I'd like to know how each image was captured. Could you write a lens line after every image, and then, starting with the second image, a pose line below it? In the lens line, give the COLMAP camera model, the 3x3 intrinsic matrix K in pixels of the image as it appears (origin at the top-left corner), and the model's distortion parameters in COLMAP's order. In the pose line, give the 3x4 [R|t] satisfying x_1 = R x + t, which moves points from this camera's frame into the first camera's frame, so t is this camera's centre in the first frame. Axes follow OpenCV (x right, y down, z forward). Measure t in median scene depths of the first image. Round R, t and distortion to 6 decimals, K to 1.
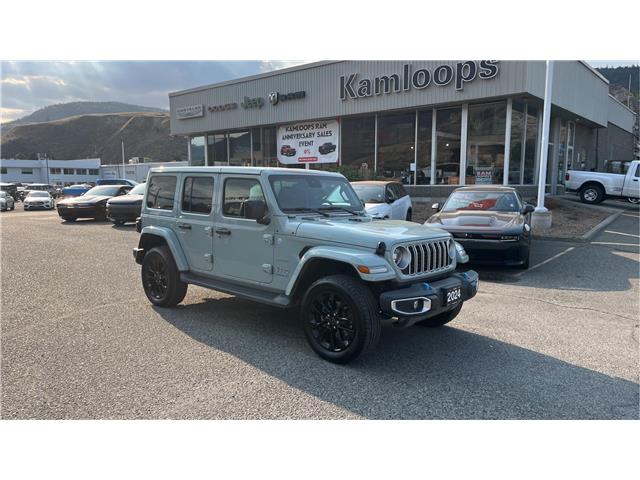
lens RADIAL K [[483.2, 0, 321.7], [0, 483.2, 243.4], [0, 0, 1]] dist [0.051857, -0.071414]
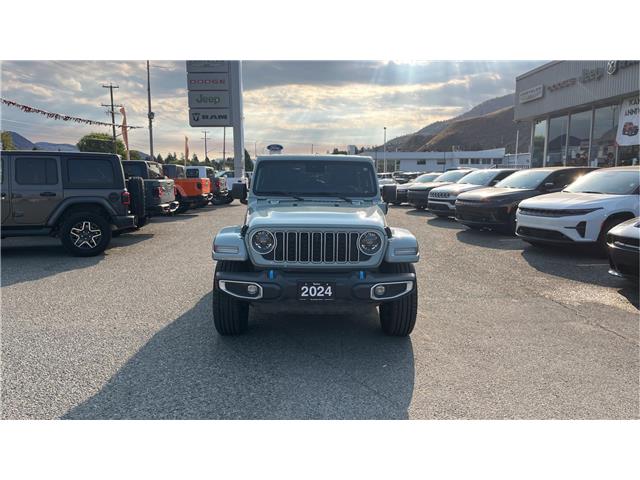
lens RADIAL K [[483.2, 0, 319.7], [0, 483.2, 242.4], [0, 0, 1]] dist [0.051857, -0.071414]
pose [[0.684261, 0.100341, -0.722301, 0.299567], [-0.085782, 0.994687, 0.056917, -0.011303], [0.724174, 0.023014, 0.689233, 0.126647]]
